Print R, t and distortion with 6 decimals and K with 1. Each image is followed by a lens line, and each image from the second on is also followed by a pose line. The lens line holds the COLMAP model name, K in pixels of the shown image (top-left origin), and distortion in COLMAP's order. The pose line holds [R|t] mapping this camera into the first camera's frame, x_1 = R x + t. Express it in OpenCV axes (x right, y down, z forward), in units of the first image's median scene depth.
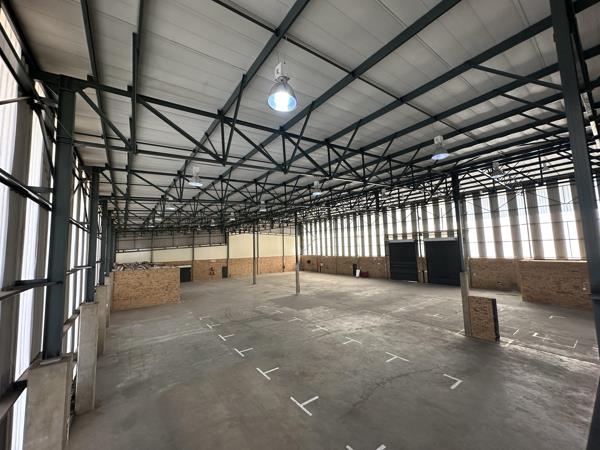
lens RADIAL K [[240.6, 0, 300.0], [0, 240.6, 225.0], [0, 0, 1]] dist [0.000357, 0.000332]
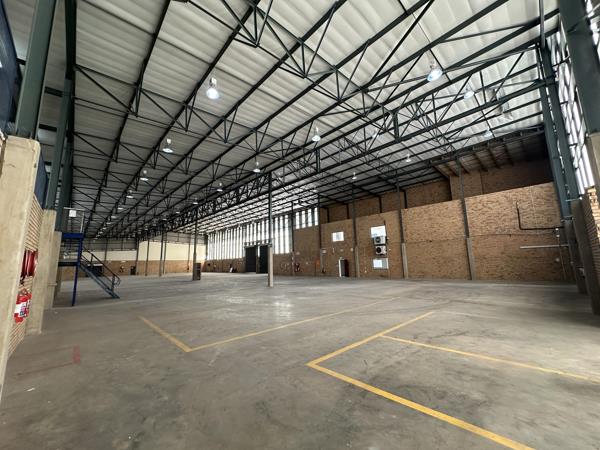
lens RADIAL K [[240.6, 0, 300.0], [0, 240.6, 225.0], [0, 0, 1]] dist [0.000357, 0.000332]
pose [[0.993300, 0.020662, 0.113705, 0.587481], [-0.012769, 0.997485, -0.069715, 0.036208], [-0.114859, 0.067796, 0.991066, -0.573409]]
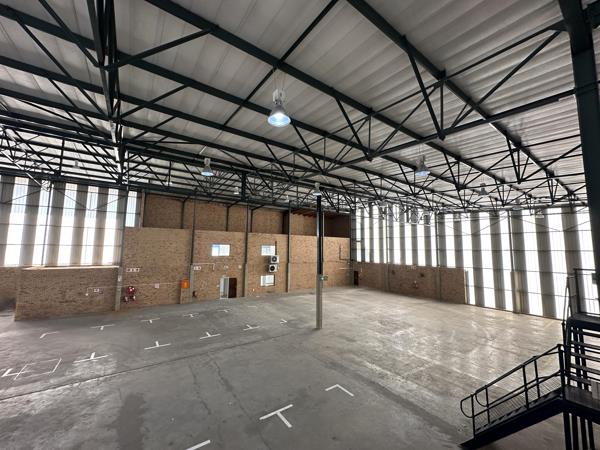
lens RADIAL K [[241.4, 0, 305.7], [0, 241.4, 225.4], [0, 0, 1]] dist [0.000101, 0.000167]
pose [[0.011122, 0.123928, 0.992229, 0.074400], [-0.106824, 0.986759, -0.122047, 0.001713], [-0.994216, -0.104636, 0.024213, 0.045852]]
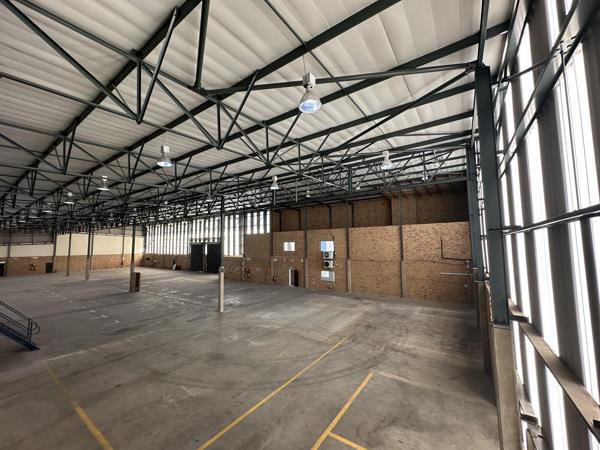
lens RADIAL K [[240.6, 0, 300.0], [0, 240.6, 225.0], [0, 0, 1]] dist [0.000357, 0.000332]
pose [[0.947252, 0.042817, 0.317618, 0.573806], [-0.043504, 0.999041, -0.004933, -0.066365], [-0.317524, -0.009145, 0.948206, -0.581772]]
